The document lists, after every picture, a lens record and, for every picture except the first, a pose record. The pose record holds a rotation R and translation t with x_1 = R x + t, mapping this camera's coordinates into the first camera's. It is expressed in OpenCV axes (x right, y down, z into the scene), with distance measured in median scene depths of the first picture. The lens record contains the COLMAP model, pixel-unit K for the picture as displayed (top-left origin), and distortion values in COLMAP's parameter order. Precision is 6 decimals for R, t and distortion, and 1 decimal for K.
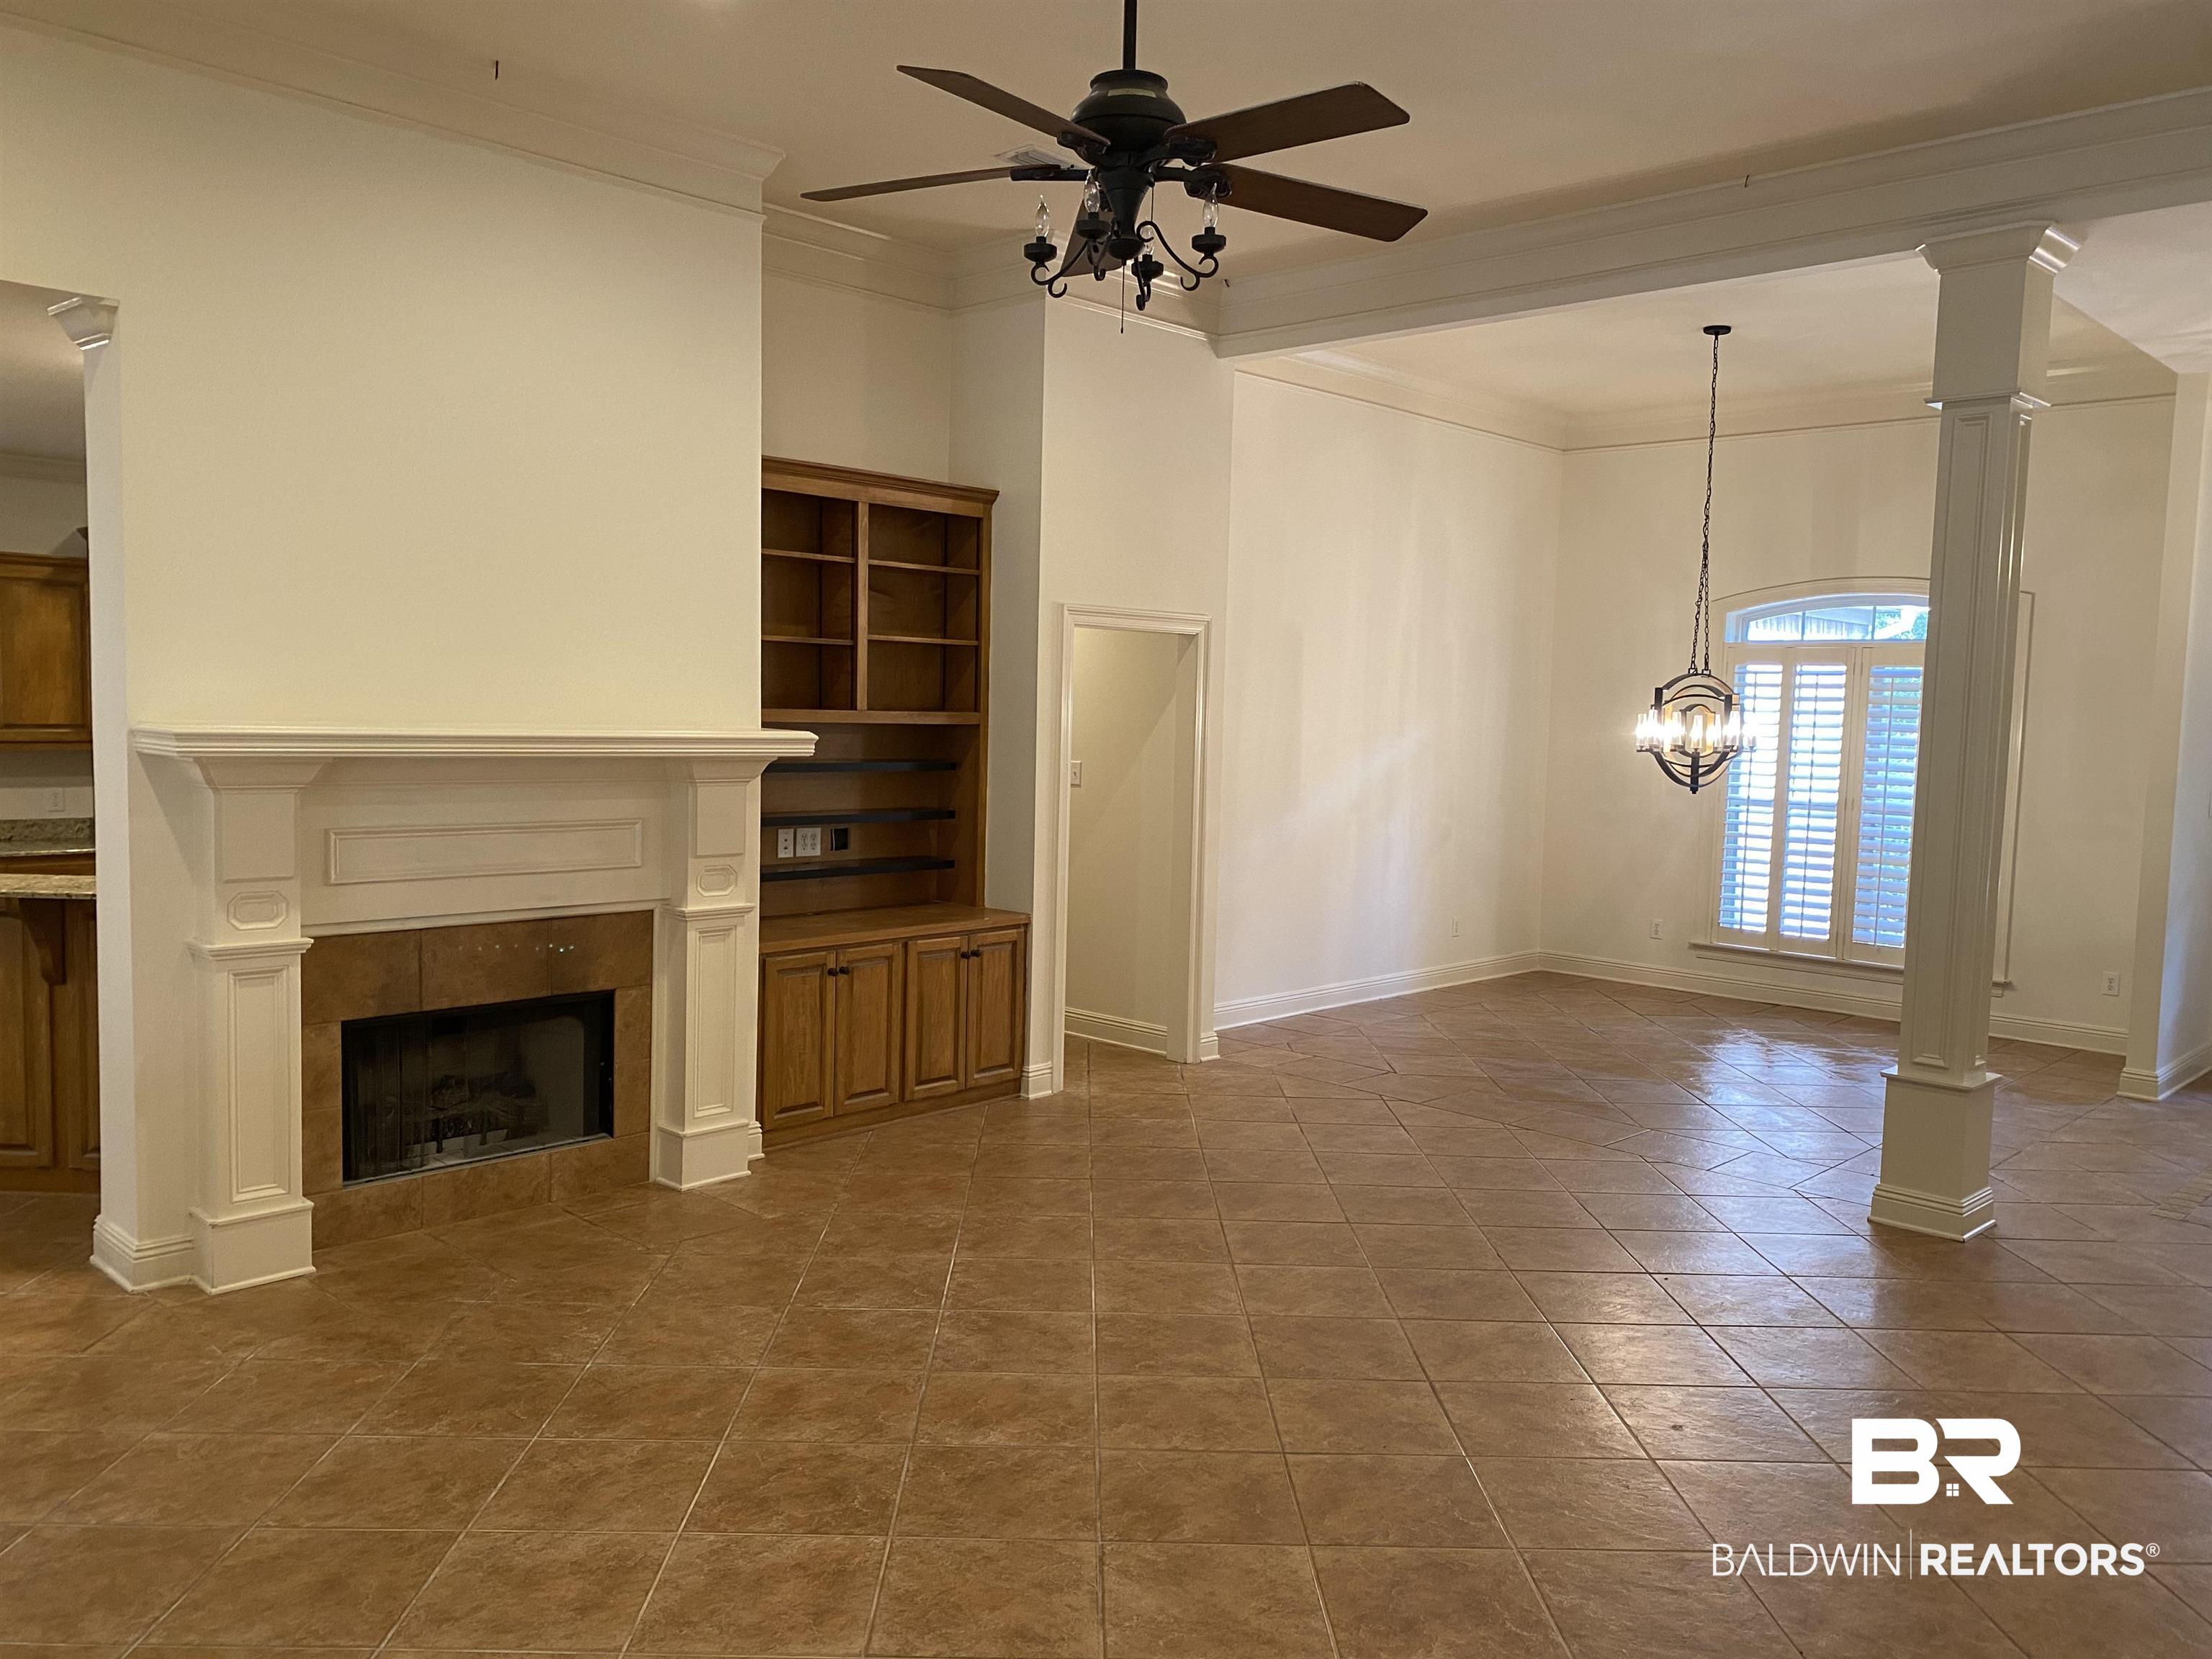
lens RADIAL K [[1670.4, 0, 1069.0], [0, 1670.4, 838.5], [0, 0, 1]] dist [0.057725, -0.075332]
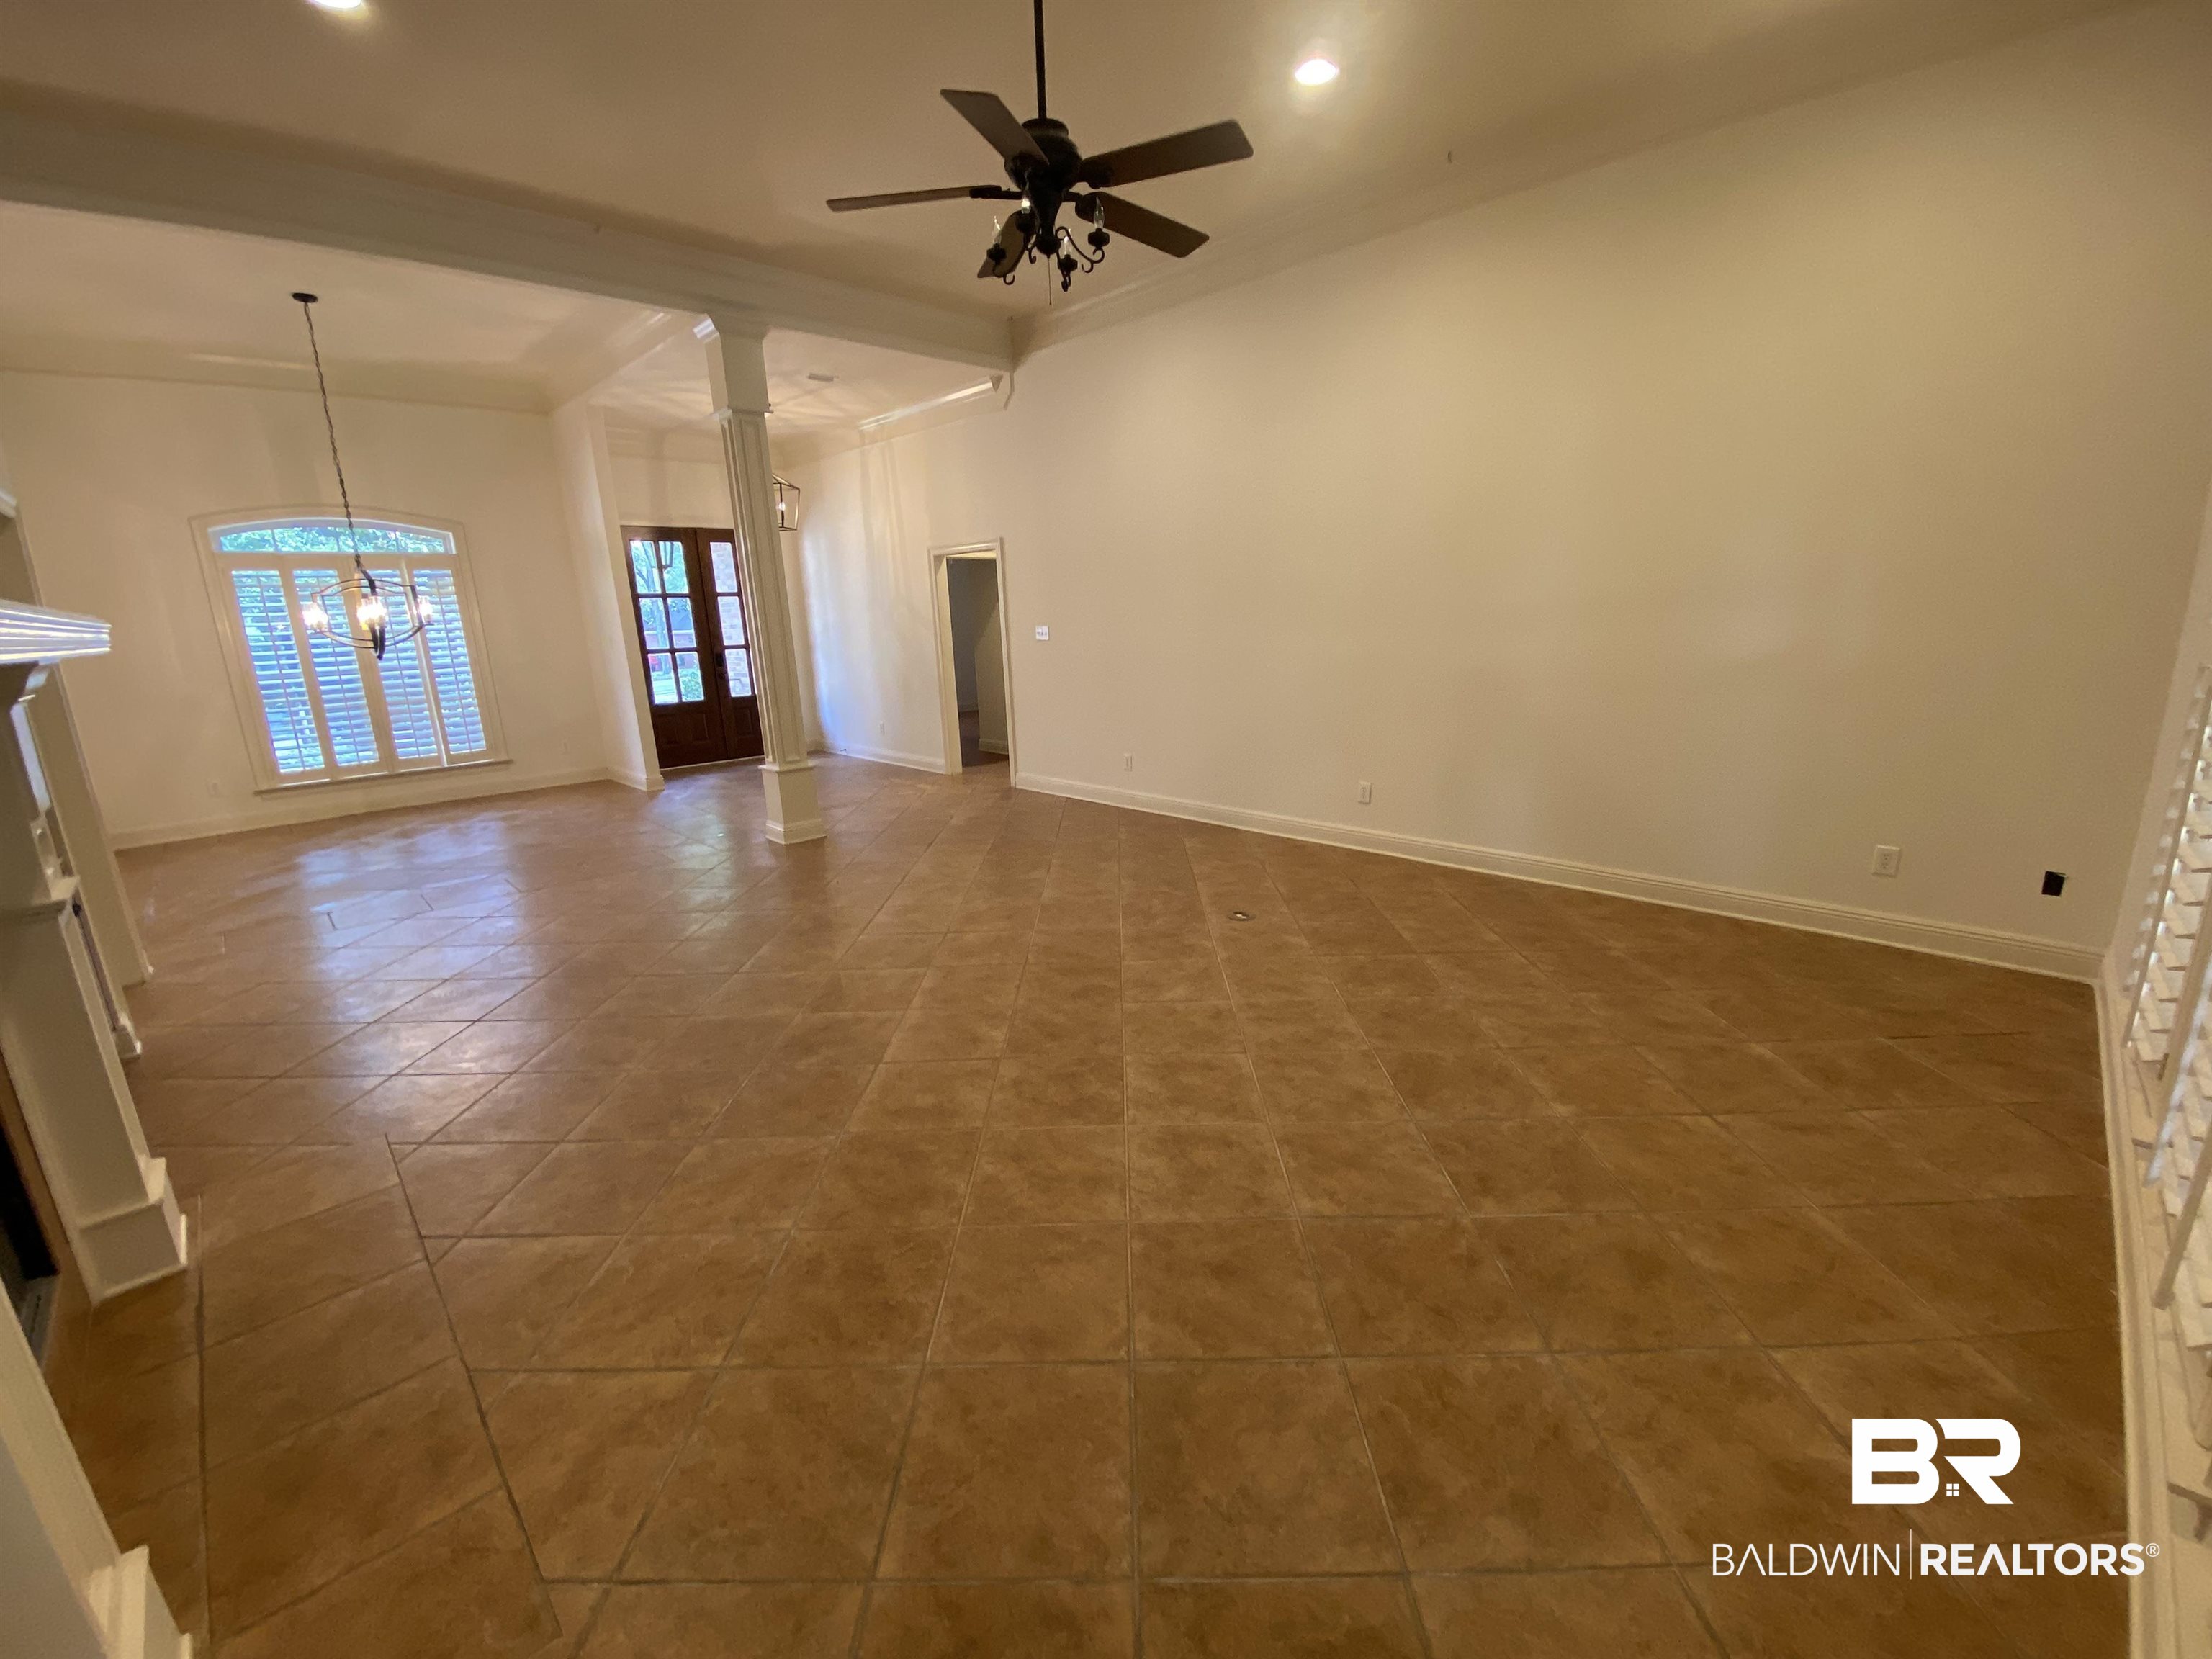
lens RADIAL K [[891.5, 0, 1105.8], [0, 891.5, 836.3], [0, 0, 1]] dist [0.016859, -0.009802]
pose [[0.021983, -0.278578, 0.960162, -0.585120], [0.122131, 0.953949, 0.273979, -0.028949], [-0.992271, 0.111242, 0.054994, 0.607694]]
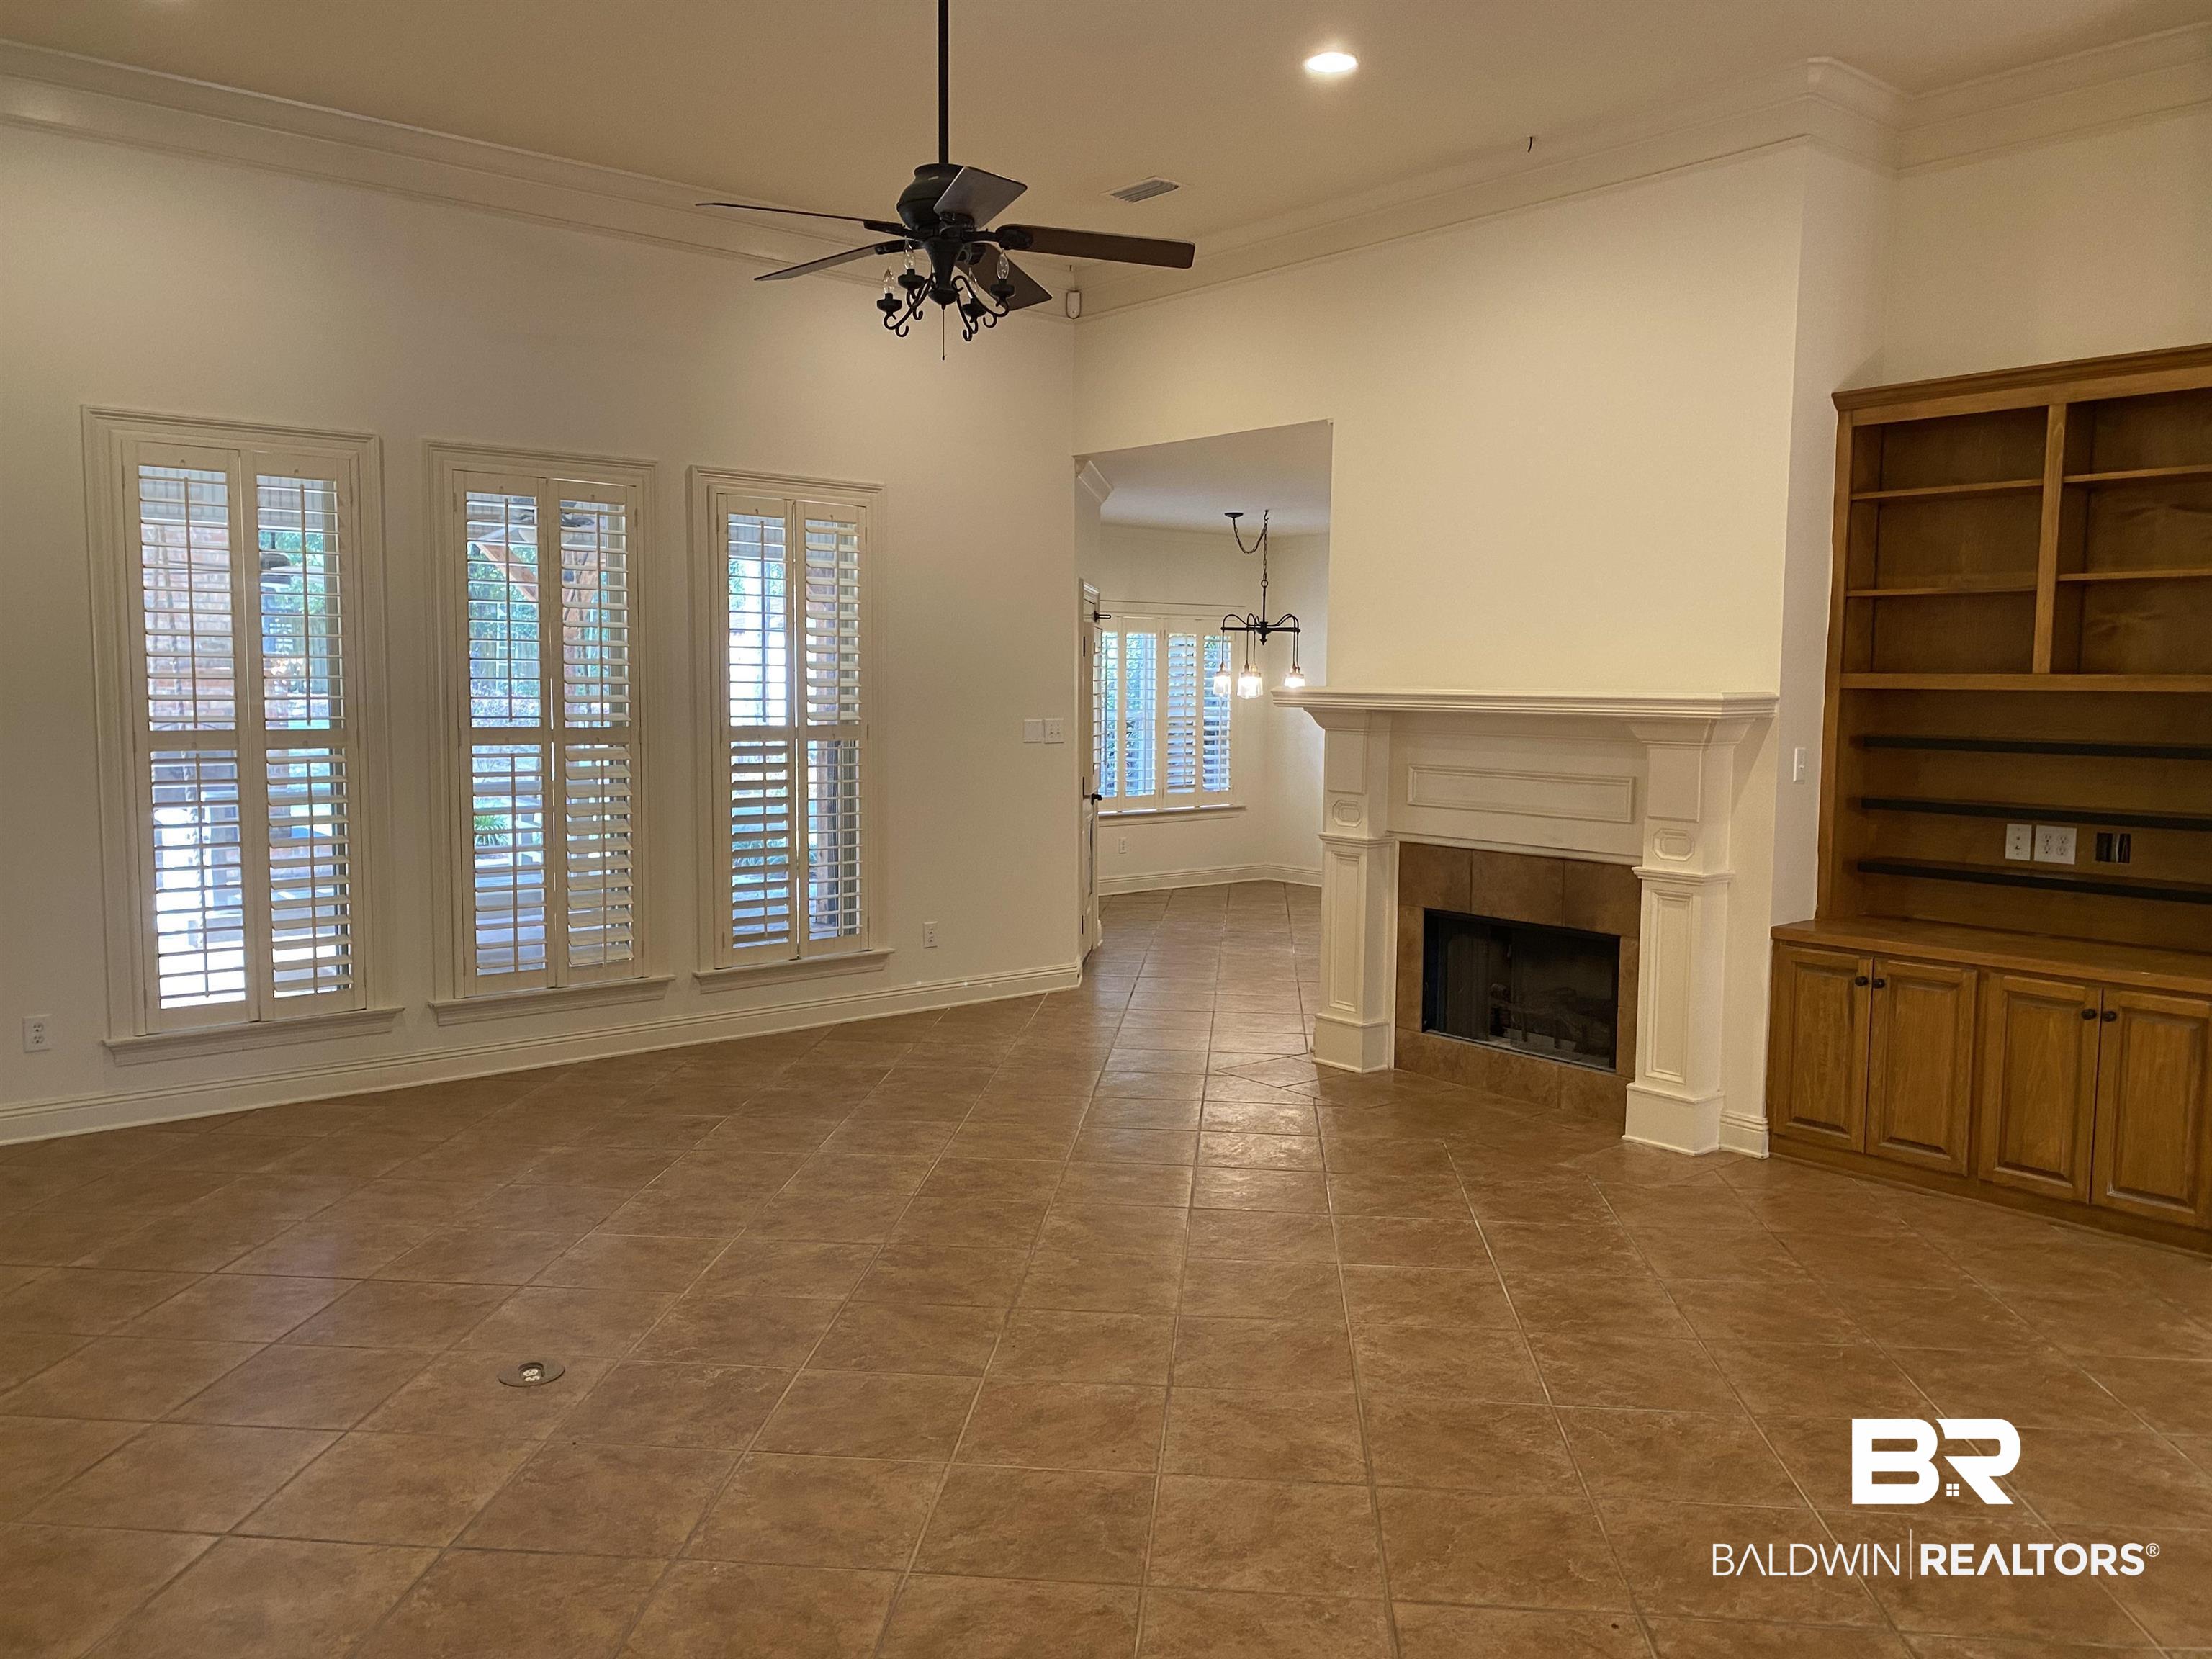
lens RADIAL K [[1670.4, 0, 1153.6], [0, 1670.4, 829.5], [0, 0, 1]] dist [0.057725, -0.075332]
pose [[-0.076853, 0.061105, -0.995168, 0.870785], [-0.098181, 0.992805, 0.068542, -0.023477], [0.992197, 0.102974, -0.070301, 0.826866]]
